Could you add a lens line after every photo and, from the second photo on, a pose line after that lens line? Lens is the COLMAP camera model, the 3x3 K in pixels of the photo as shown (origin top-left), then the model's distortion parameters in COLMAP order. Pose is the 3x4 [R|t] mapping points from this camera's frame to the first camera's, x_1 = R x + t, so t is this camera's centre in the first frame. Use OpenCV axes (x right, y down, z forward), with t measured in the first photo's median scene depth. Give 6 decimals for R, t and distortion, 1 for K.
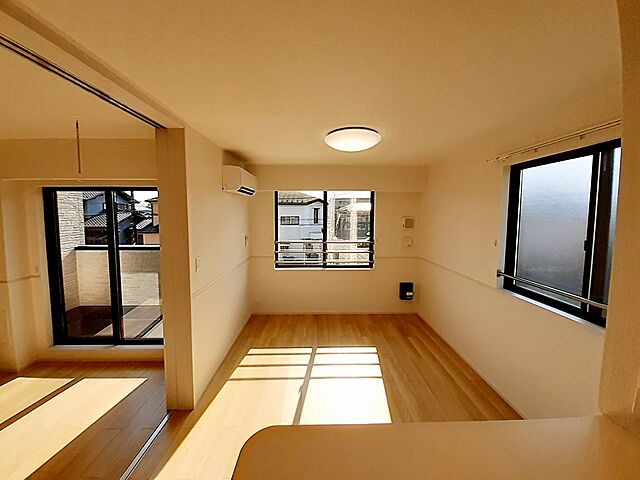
lens RADIAL K [[258.2, 0, 319.0], [0, 258.2, 231.3], [0, 0, 1]] dist [0.000302, -0.011206]
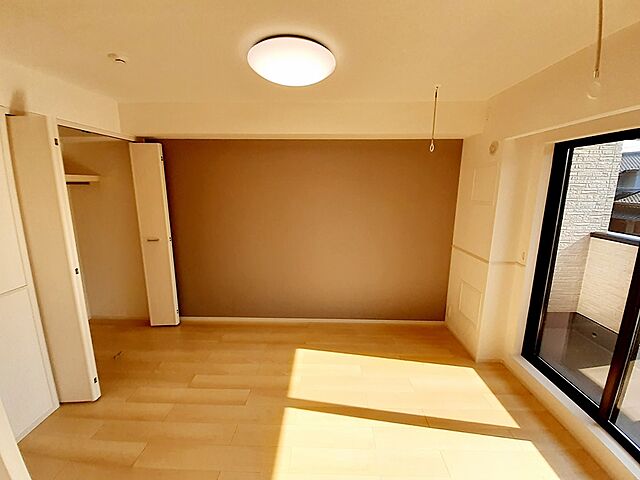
lens RADIAL K [[258.2, 0, 319.0], [0, 258.2, 231.3], [0, 0, 1]] dist [0.000302, -0.011206]
pose [[-0.043895, 0.179551, -0.982769, -0.332634], [-0.079714, 0.979951, 0.182597, -0.016859], [0.995851, 0.086355, -0.028702, 0.395081]]
